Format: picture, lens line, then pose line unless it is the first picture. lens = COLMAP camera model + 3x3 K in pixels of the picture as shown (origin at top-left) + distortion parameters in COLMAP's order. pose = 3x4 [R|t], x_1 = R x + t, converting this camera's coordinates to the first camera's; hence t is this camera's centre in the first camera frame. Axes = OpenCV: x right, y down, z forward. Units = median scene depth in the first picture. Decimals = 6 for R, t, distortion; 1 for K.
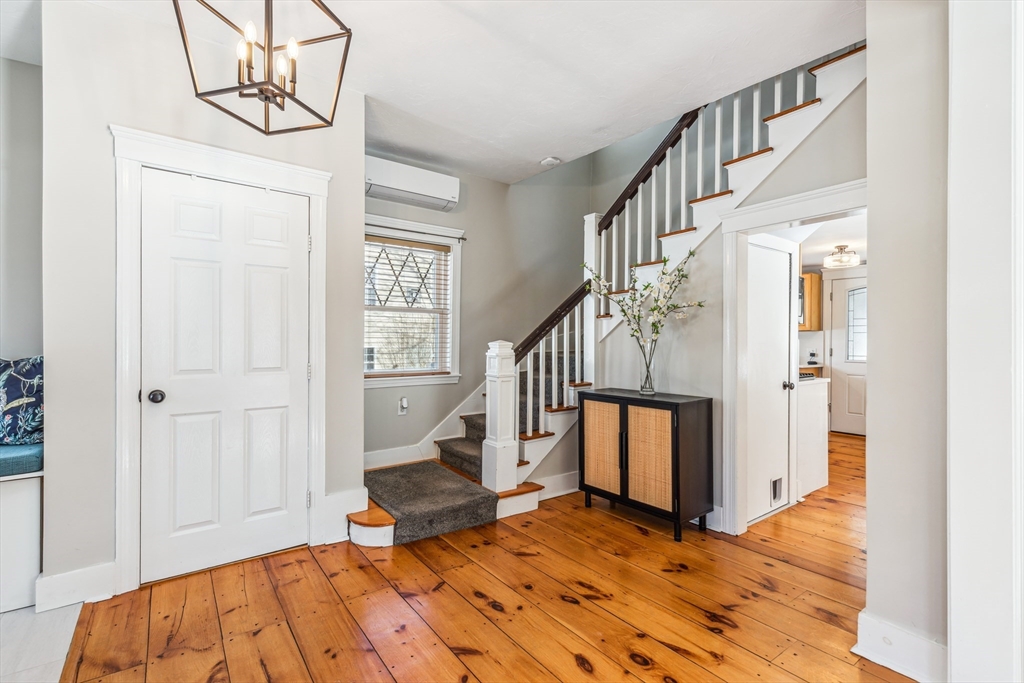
lens RADIAL K [[467.0, 0, 512.0], [0, 467.0, 341.5], [0, 0, 1]] dist [0.009402, -0.000180]
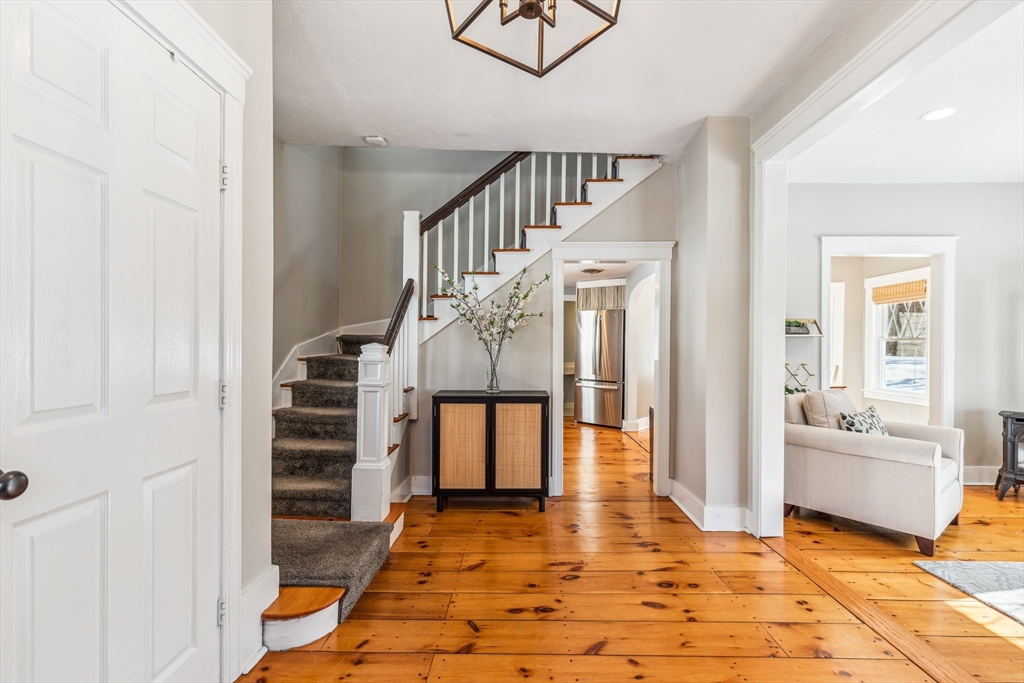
lens RADIAL K [[471.3, 0, 517.3], [0, 471.3, 351.2], [0, 0, 1]] dist [0.008325, -0.000896]
pose [[0.601569, -0.007539, 0.798785, -0.602299], [-0.006900, 0.999869, 0.014633, -0.001650], [-0.798791, -0.014314, 0.601438, 0.308766]]
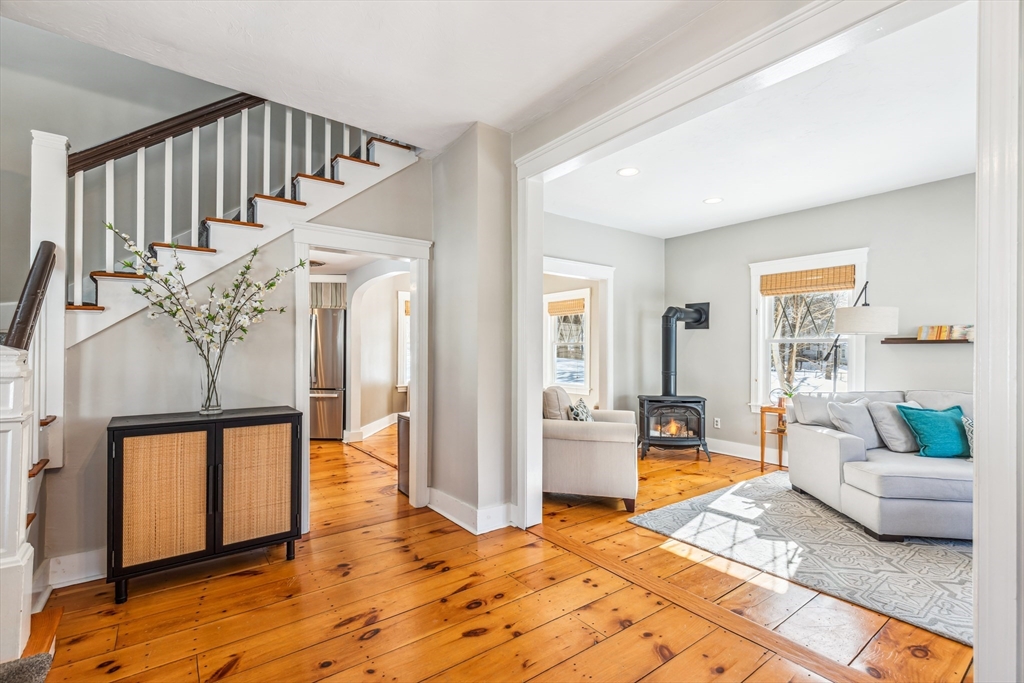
lens RADIAL K [[471.3, 0, 517.3], [0, 471.3, 351.2], [0, 0, 1]] dist [0.008325, -0.000896]
pose [[-0.009500, -0.004185, 0.999946, -0.563692], [-0.006894, 0.999968, 0.004120, -0.001705], [-0.999931, -0.006854, -0.009528, 0.517971]]
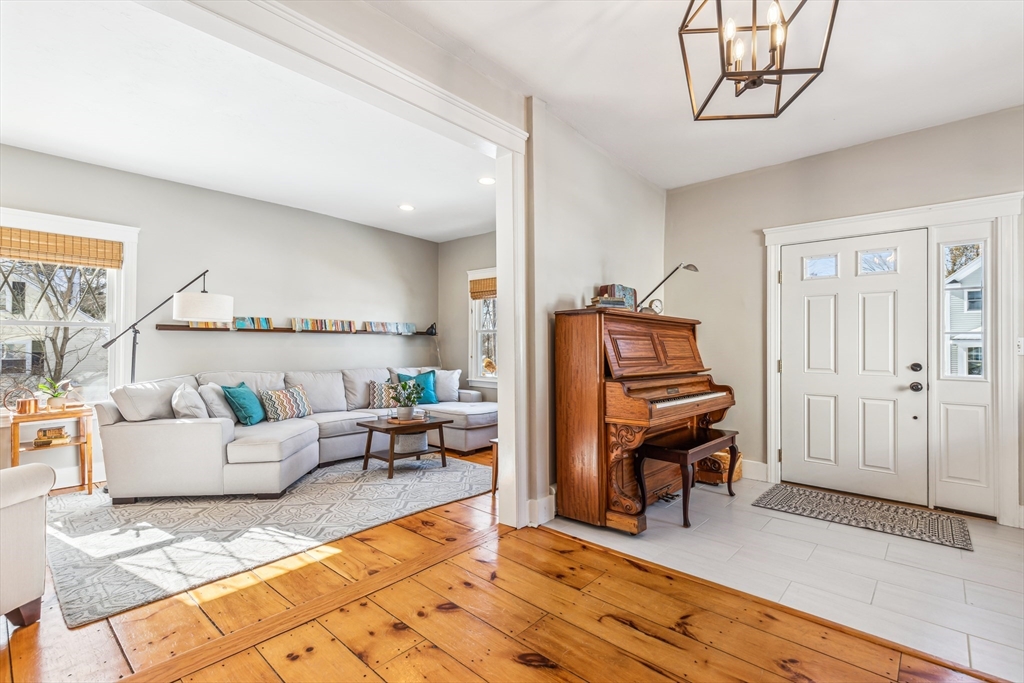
lens RADIAL K [[472.8, 0, 512.0], [0, 472.8, 341.5], [0, 0, 1]] dist [0.002402, -0.000043]
pose [[-0.979399, -0.004637, -0.201883, 0.088382], [-0.003529, 0.999977, -0.005849, 0.013639], [0.201905, -0.005017, -0.979392, 0.997589]]
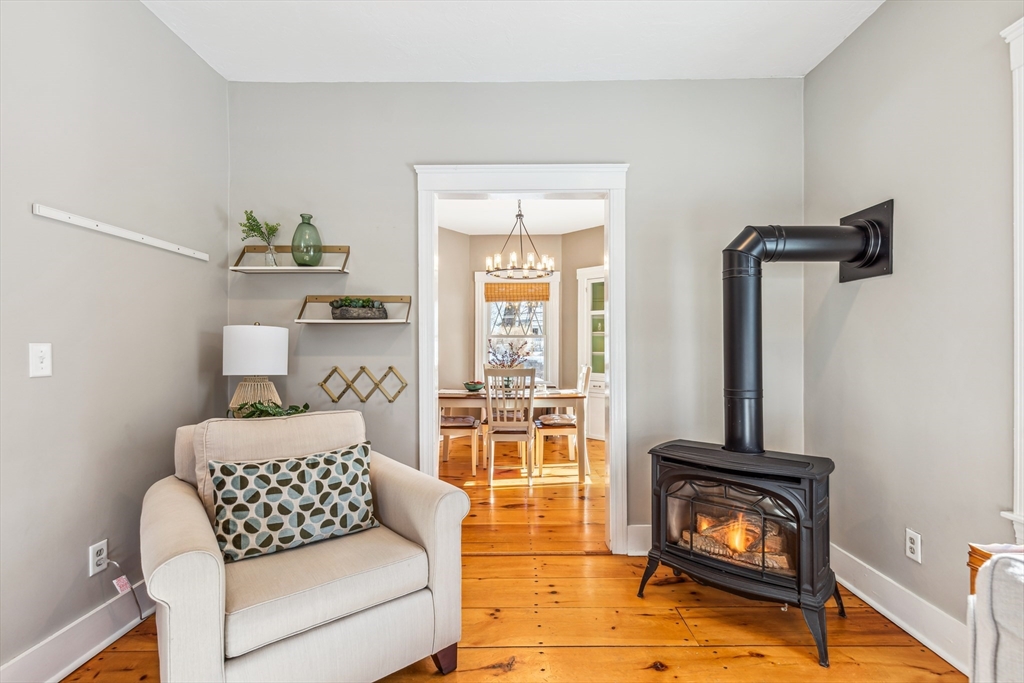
lens RADIAL K [[472.8, 0, 512.0], [0, 472.8, 341.5], [0, 0, 1]] dist [0.002402, -0.000043]
pose [[0.598129, -0.007118, 0.801368, 0.453661], [0.005556, 0.999973, 0.004735, 0.001721], [-0.801381, 0.001620, 0.598152, -0.239861]]
